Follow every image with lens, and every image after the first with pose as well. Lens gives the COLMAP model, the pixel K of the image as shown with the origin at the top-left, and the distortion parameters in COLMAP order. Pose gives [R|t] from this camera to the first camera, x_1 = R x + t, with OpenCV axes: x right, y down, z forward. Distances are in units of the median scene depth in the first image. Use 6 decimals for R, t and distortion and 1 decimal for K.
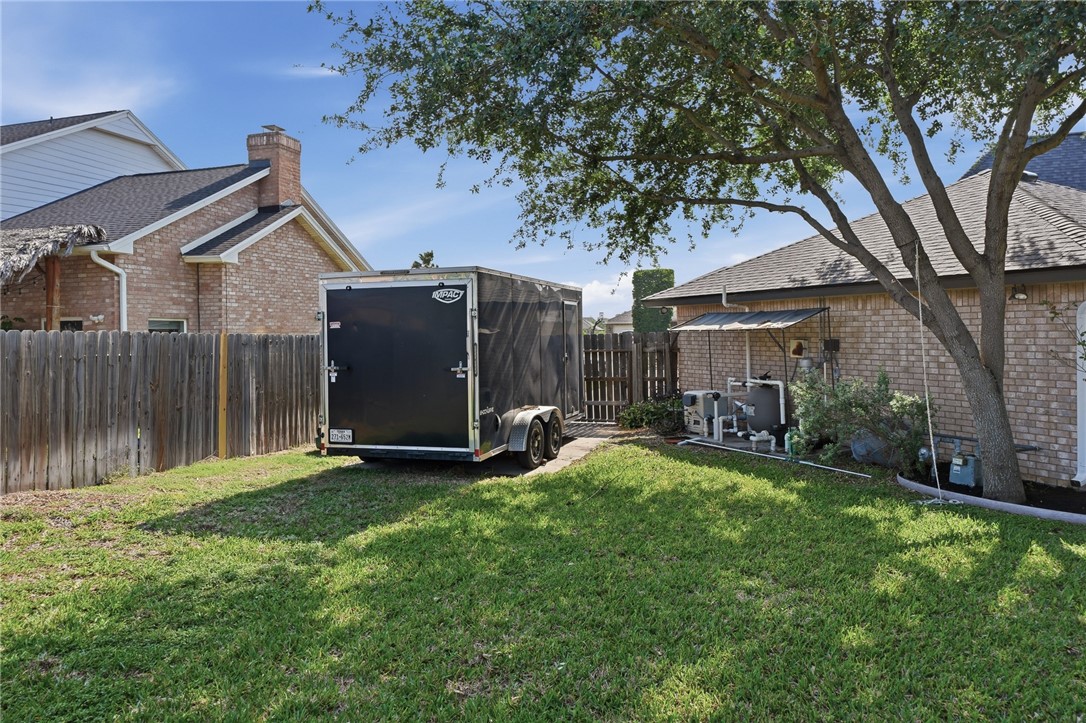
lens RADIAL K [[762.3, 0, 542.8], [0, 762.3, 327.8], [0, 0, 1]] dist [-0.001030, 0.039734]
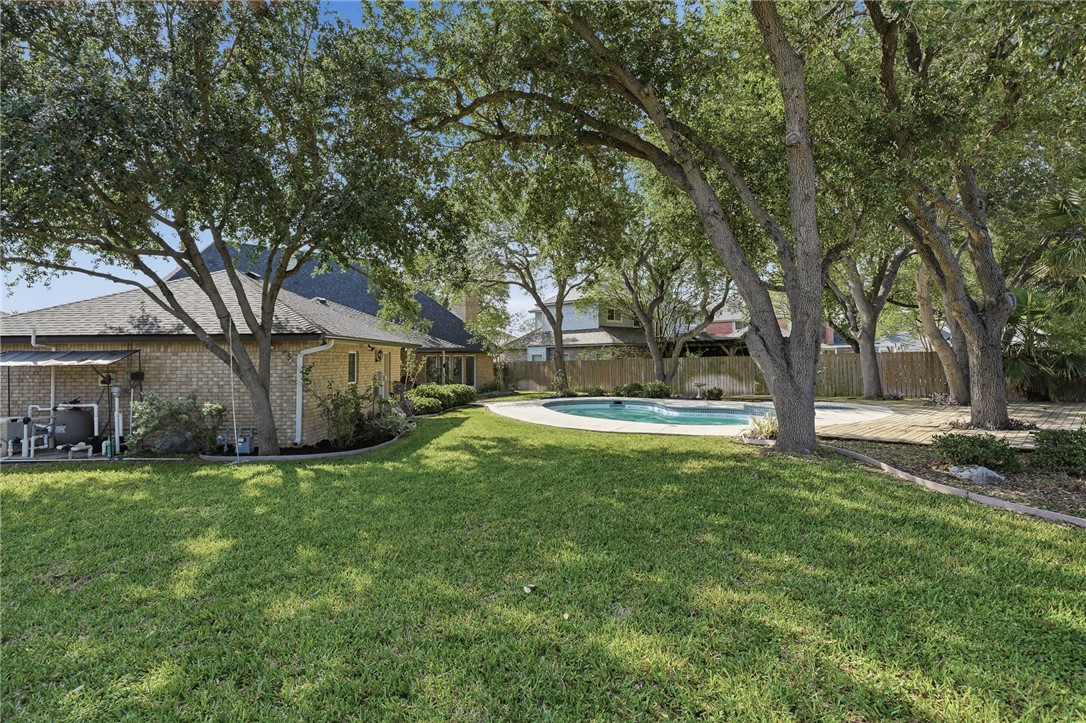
lens RADIAL K [[586.0, 0, 543.8], [0, 586.0, 355.5], [0, 0, 1]] dist [-0.005399, -0.000519]
pose [[0.442468, 0.011641, 0.896709, -0.302592], [-0.001593, 0.999924, -0.012195, -0.004476], [-0.896783, 0.003968, 0.442453, -0.186497]]
